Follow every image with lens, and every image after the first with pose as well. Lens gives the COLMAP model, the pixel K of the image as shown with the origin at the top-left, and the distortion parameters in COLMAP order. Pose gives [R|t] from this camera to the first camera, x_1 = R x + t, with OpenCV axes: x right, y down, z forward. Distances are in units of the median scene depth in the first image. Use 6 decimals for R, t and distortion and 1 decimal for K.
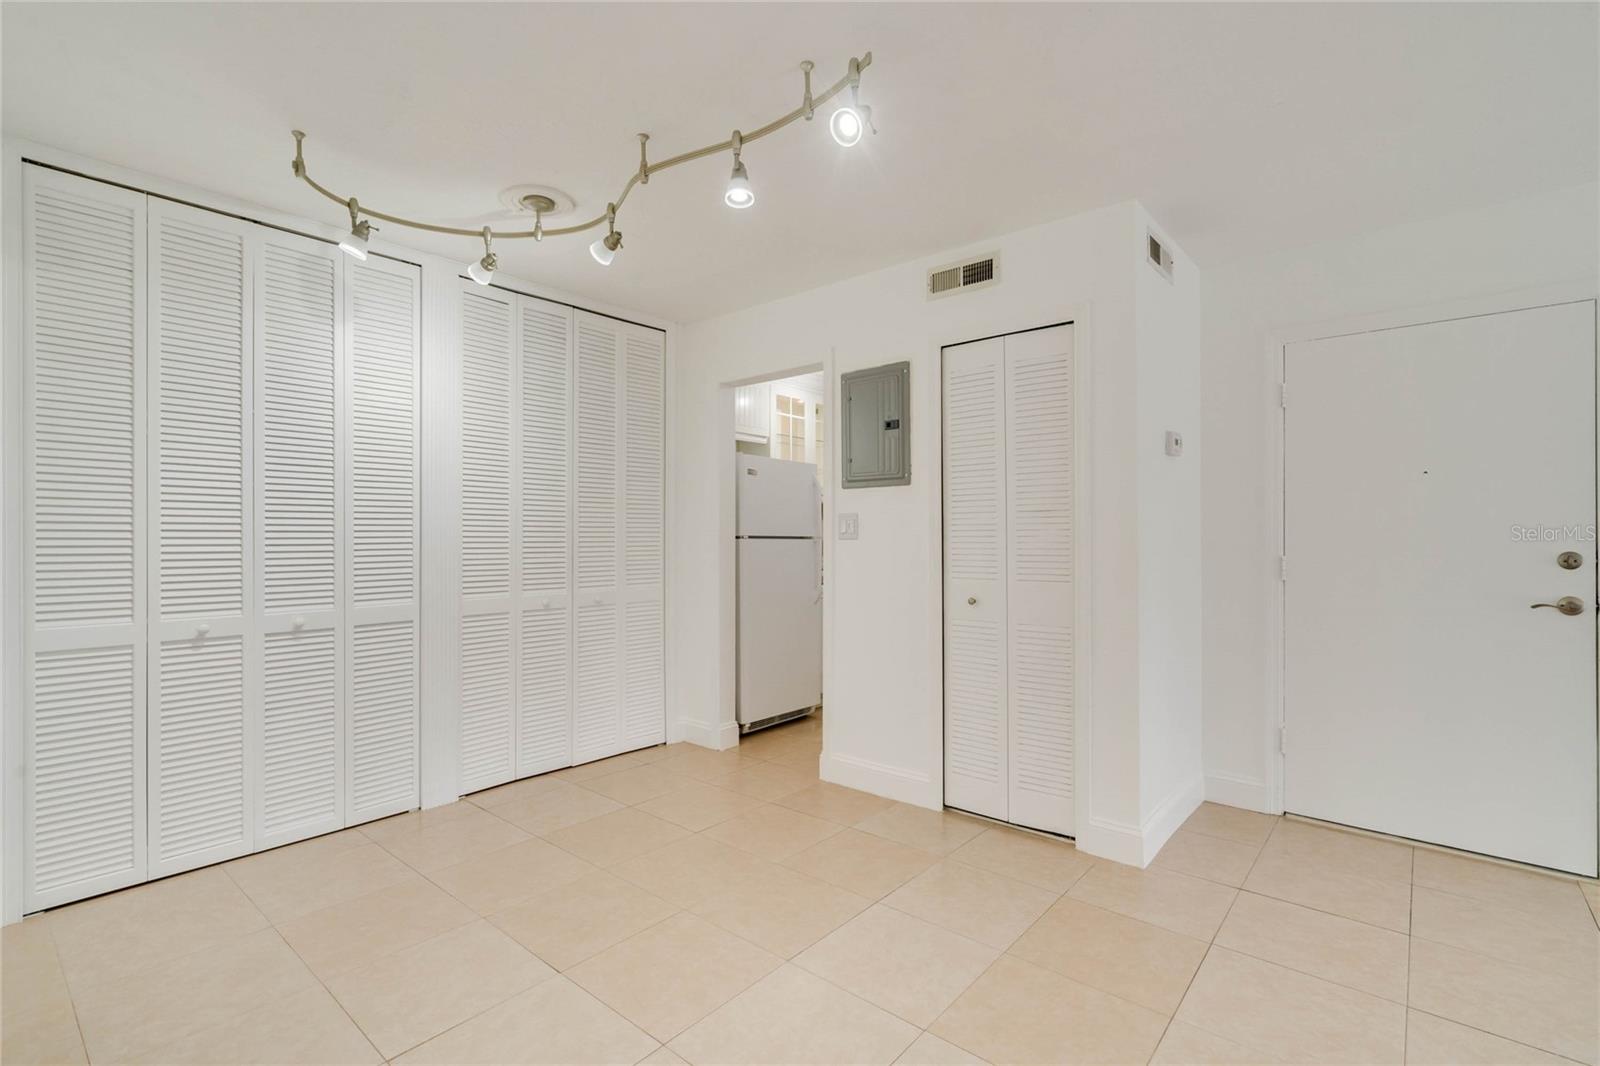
lens RADIAL K [[731.8, 0, 800.0], [0, 731.8, 533.0], [0, 0, 1]] dist [0.001544, 0.000522]
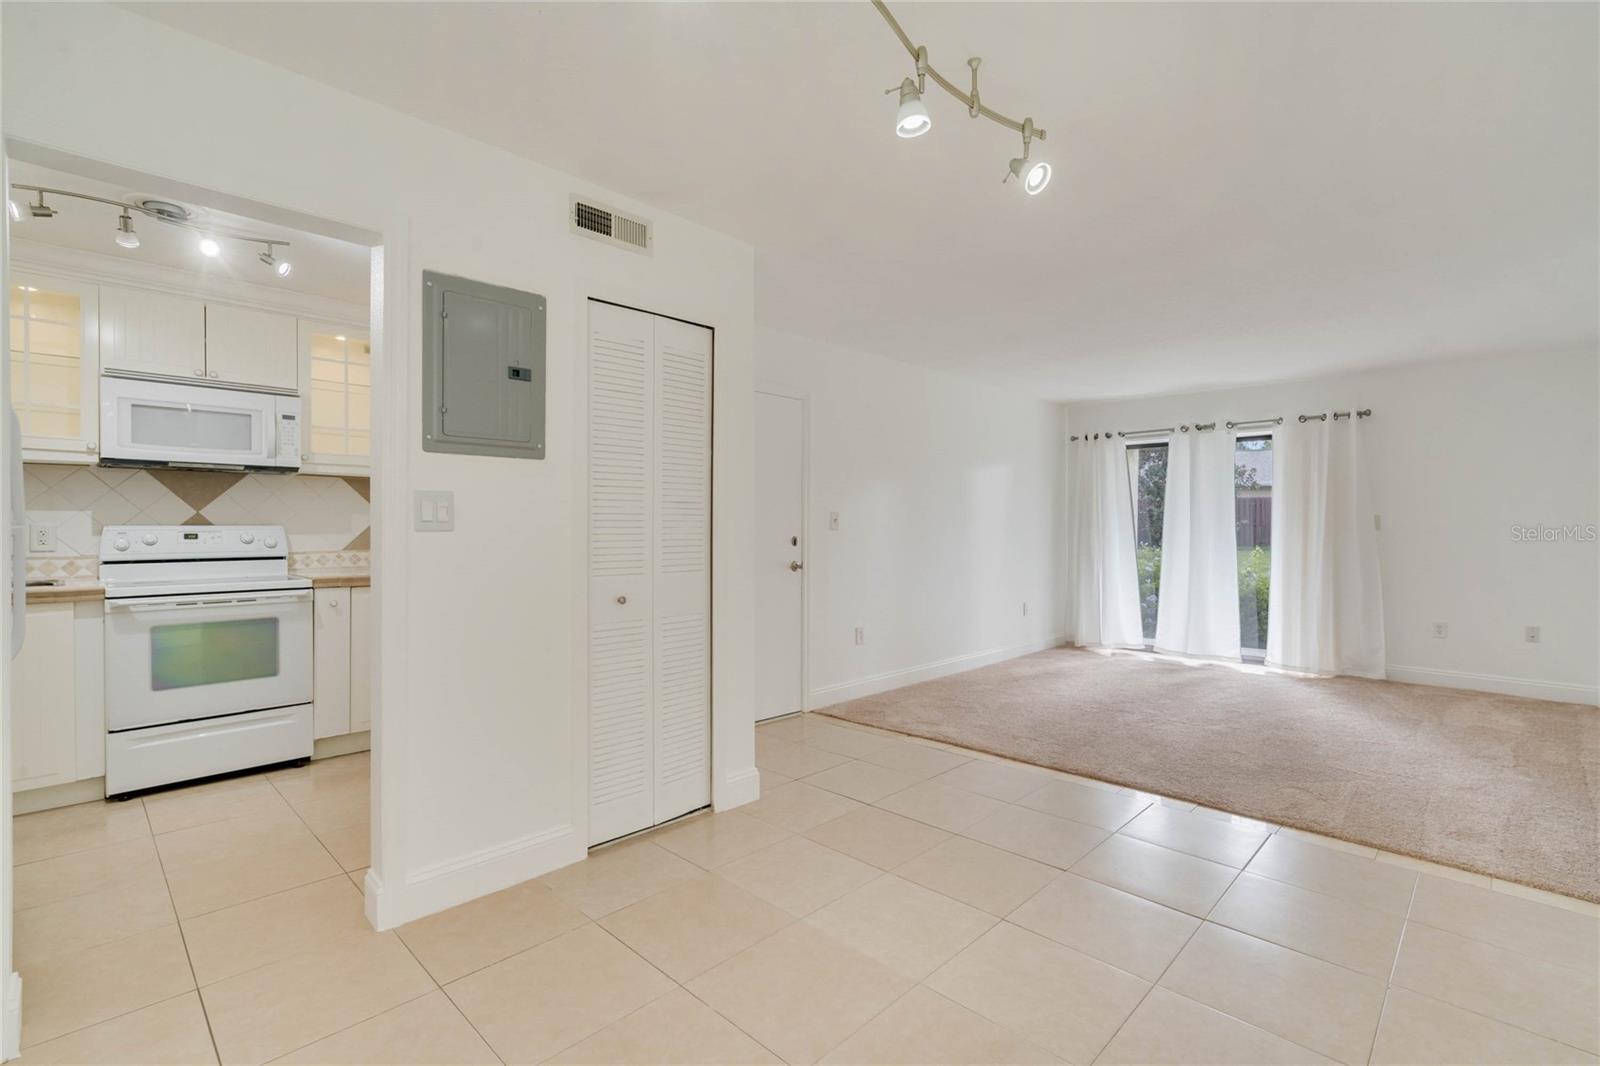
lens RADIAL K [[731.8, 0, 800.0], [0, 731.8, 533.0], [0, 0, 1]] dist [0.001544, 0.000522]
pose [[0.083623, -0.008542, 0.996461, -0.582666], [-0.008833, 0.999918, 0.009313, 0.001436], [-0.996458, -0.009581, 0.083540, 0.662716]]
